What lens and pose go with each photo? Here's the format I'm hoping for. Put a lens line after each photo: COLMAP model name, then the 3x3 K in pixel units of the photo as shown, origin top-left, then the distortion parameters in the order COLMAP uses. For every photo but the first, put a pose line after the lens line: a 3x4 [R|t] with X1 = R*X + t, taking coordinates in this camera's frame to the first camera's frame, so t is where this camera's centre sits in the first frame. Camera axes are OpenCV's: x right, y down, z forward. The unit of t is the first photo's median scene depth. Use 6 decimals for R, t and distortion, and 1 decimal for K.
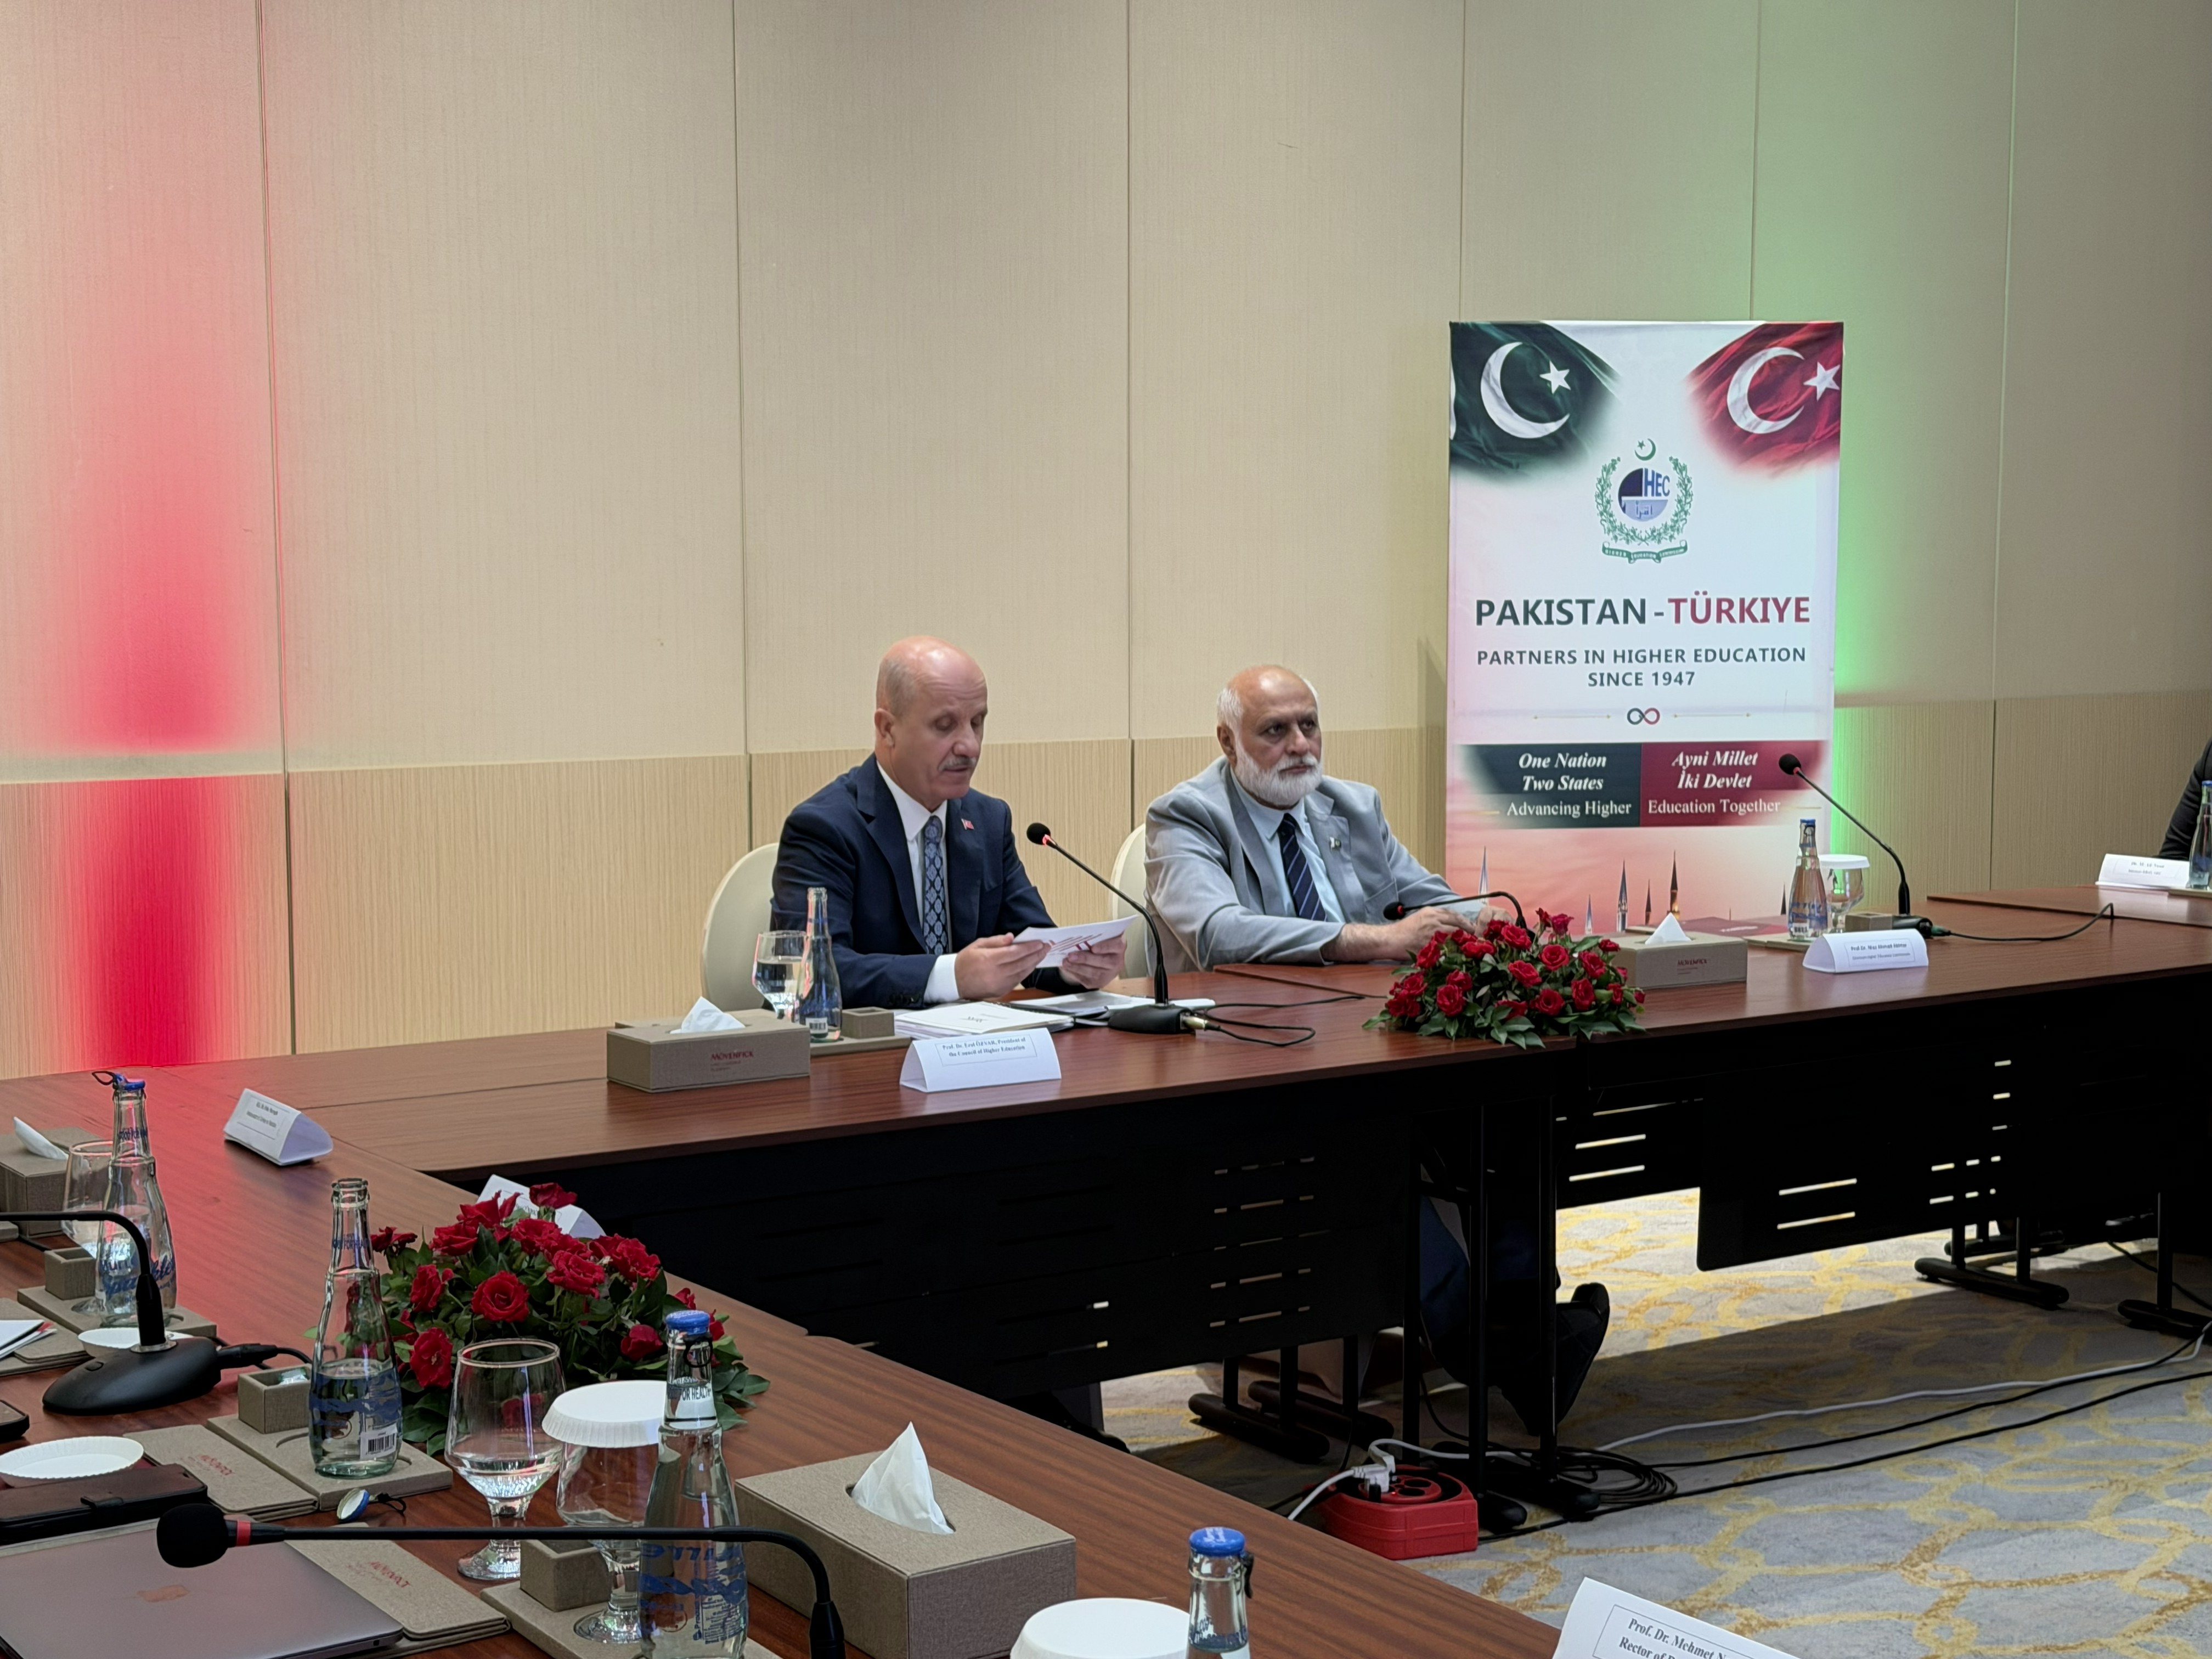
lens RADIAL K [[3140.3, 0, 1105.4], [0, 3140.3, 848.7], [0, 0, 1]] dist [0.111712, 0.000000]
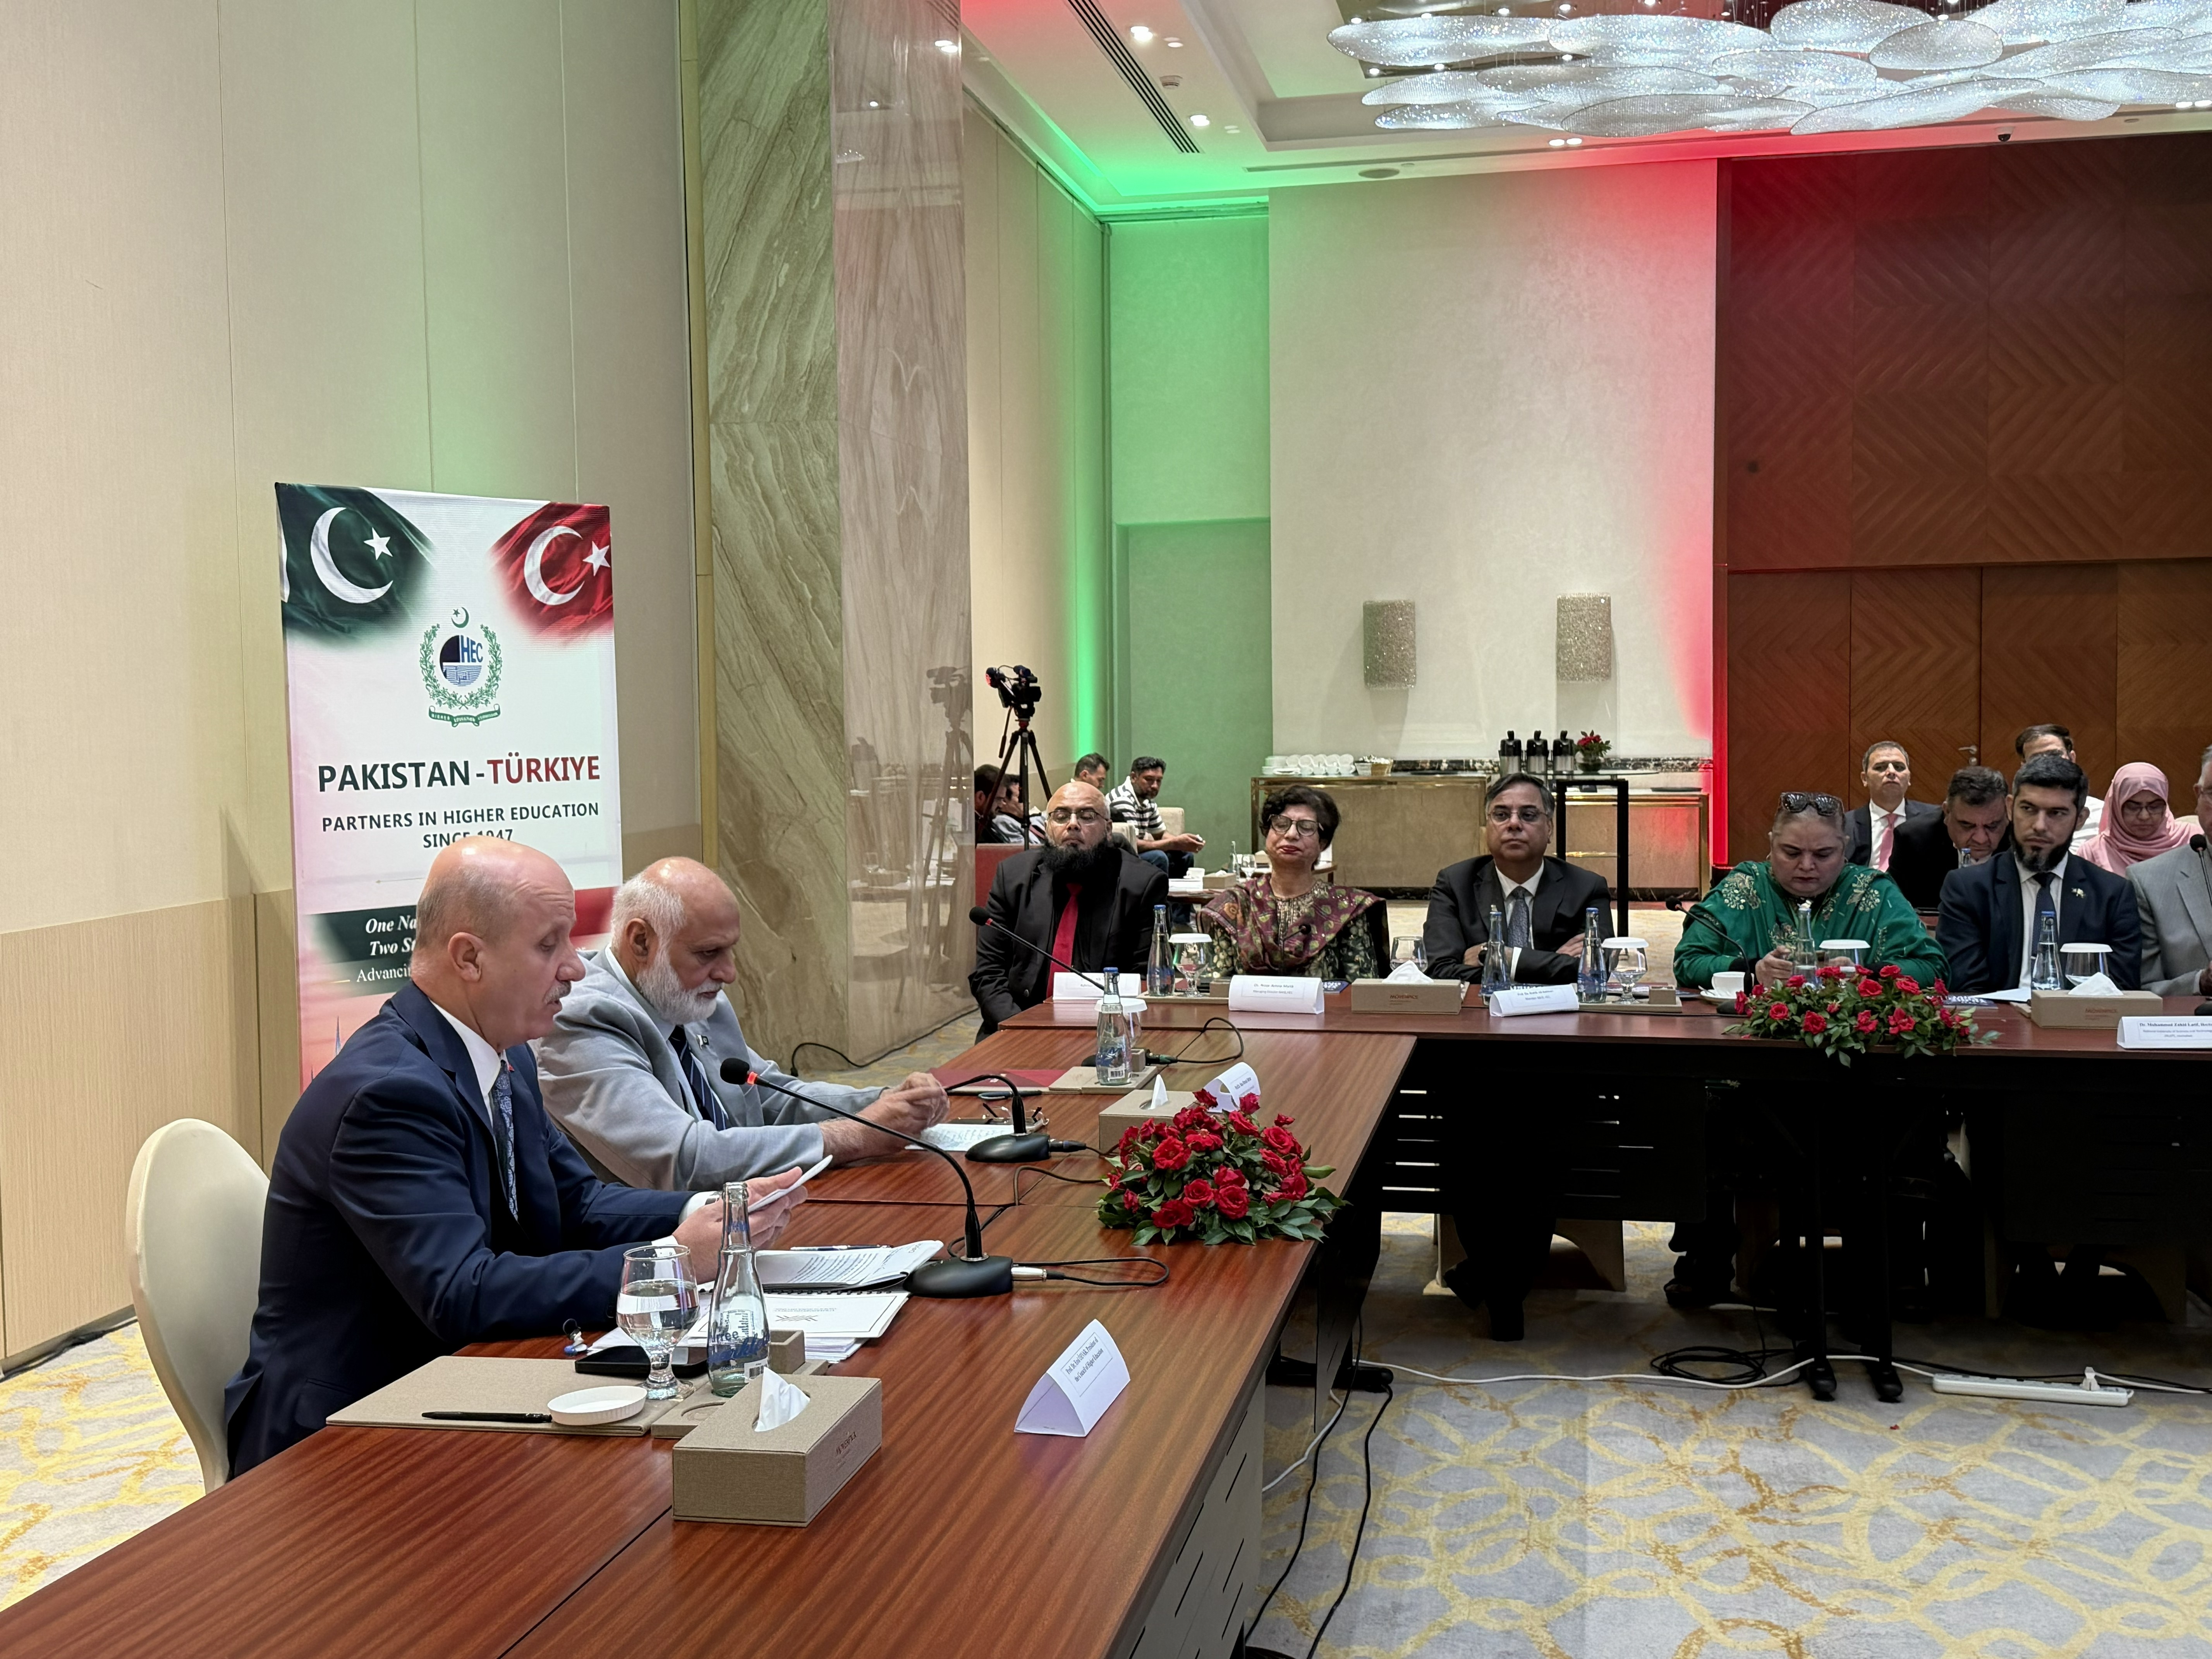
lens RADIAL K [[2408.9, 0, 1096.7], [0, 2408.9, 813.6], [0, 0, 1]] dist [0.122096, 0.000000]
pose [[0.728443, -0.041083, 0.683874, -0.224581], [0.075722, 0.996913, -0.020768, -0.029996], [-0.680909, 0.066913, 0.729305, 0.280885]]
